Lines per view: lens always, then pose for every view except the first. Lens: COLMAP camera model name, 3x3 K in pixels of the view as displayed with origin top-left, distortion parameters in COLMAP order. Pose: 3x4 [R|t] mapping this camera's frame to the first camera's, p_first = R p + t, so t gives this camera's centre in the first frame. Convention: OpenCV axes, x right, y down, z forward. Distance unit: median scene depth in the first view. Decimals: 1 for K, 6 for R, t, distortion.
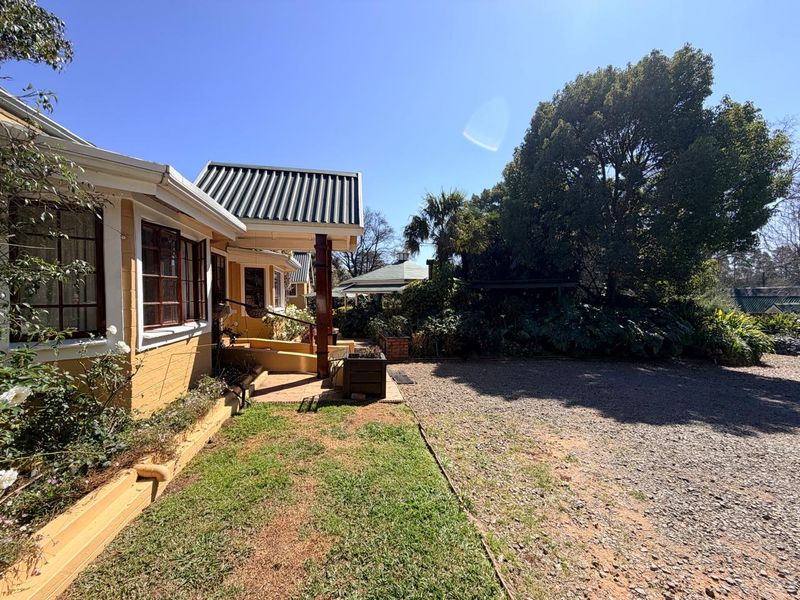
lens RADIAL K [[318.7, 0, 397.9], [0, 318.7, 299.1], [0, 0, 1]] dist [-0.001195, -0.000152]
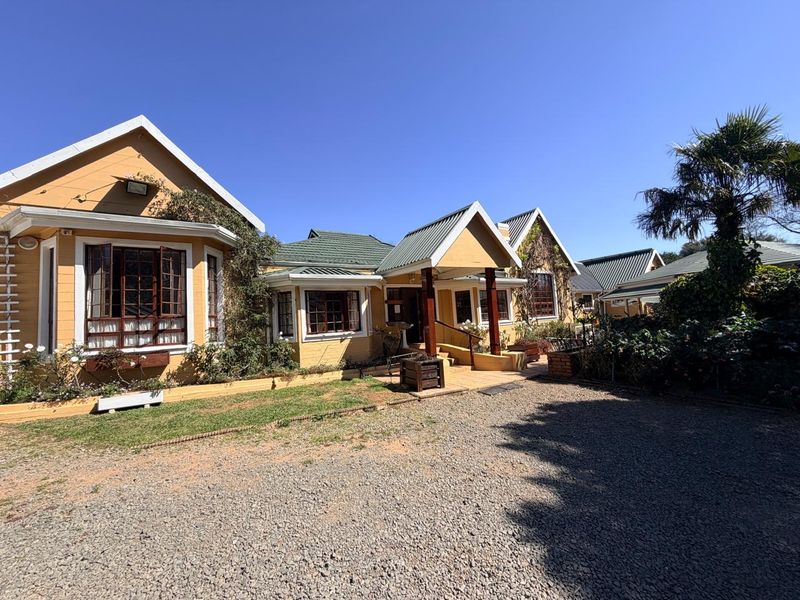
lens RADIAL K [[318.7, 0, 397.9], [0, 318.7, 299.1], [0, 0, 1]] dist [-0.001195, -0.000152]
pose [[0.304238, -0.058411, -0.950804, 1.643320], [0.049177, 0.997750, -0.045560, -0.035879], [0.951326, -0.032897, 0.306426, 0.707970]]
